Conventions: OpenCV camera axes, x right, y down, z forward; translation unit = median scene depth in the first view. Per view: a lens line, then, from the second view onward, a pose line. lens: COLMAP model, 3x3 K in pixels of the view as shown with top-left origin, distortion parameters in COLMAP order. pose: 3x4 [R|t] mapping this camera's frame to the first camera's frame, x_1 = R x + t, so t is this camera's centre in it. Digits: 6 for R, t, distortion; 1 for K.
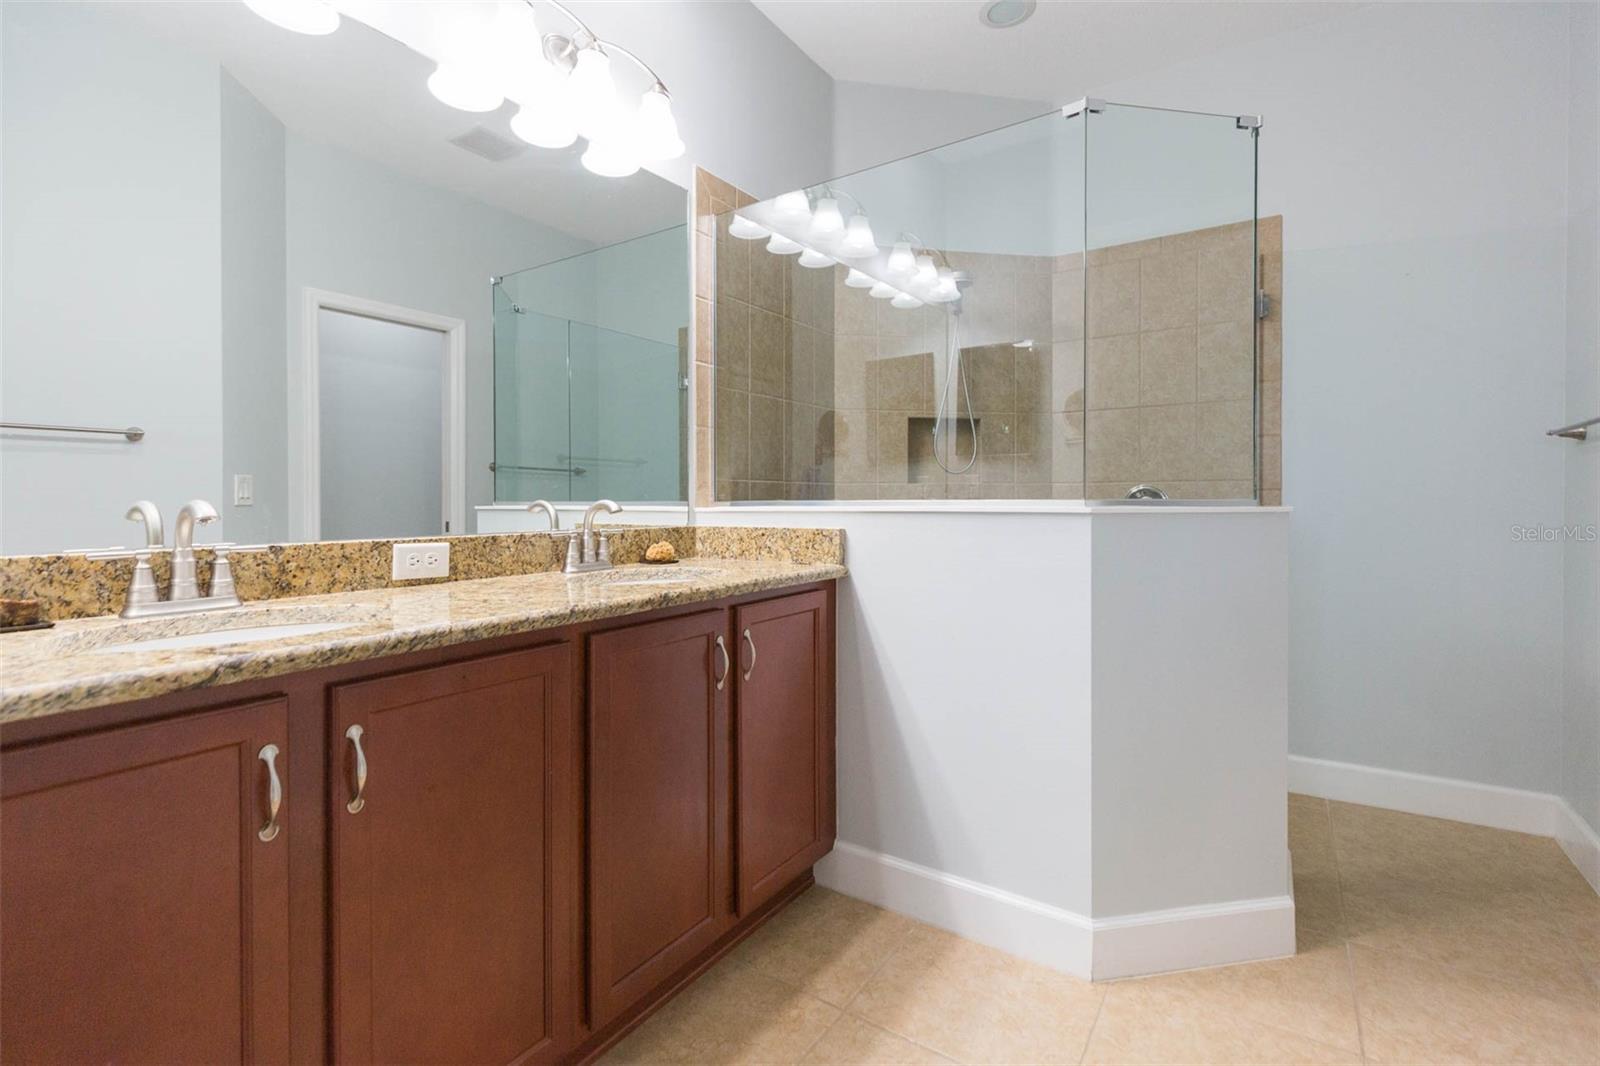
lens RADIAL K [[732.7, 0, 806.4], [0, 732.7, 505.4], [0, 0, 1]] dist [0.017251, -0.000300]
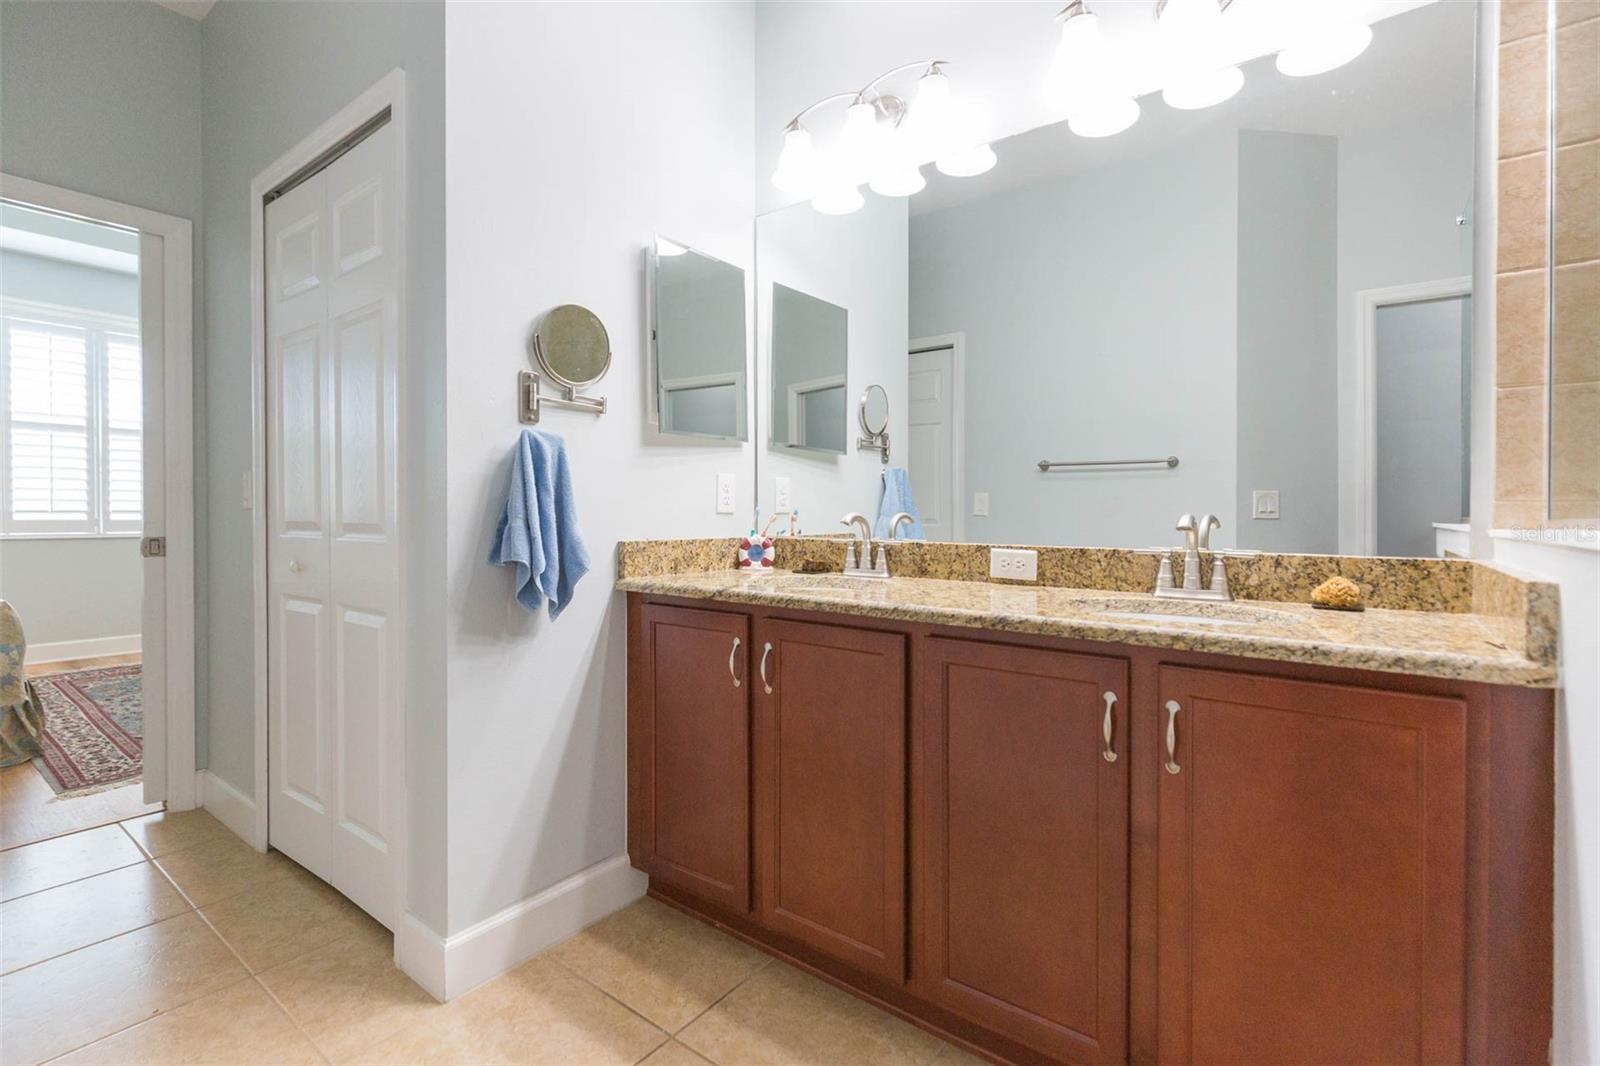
lens RADIAL K [[719.7, 0, 799.0], [0, 719.7, 526.6], [0, 0, 1]] dist [-0.000746, -0.000306]
pose [[-0.058150, 0.023775, -0.998025, 0.639011], [-0.011430, 0.999635, 0.024479, -0.010120], [0.998242, 0.012831, -0.057857, 0.697711]]
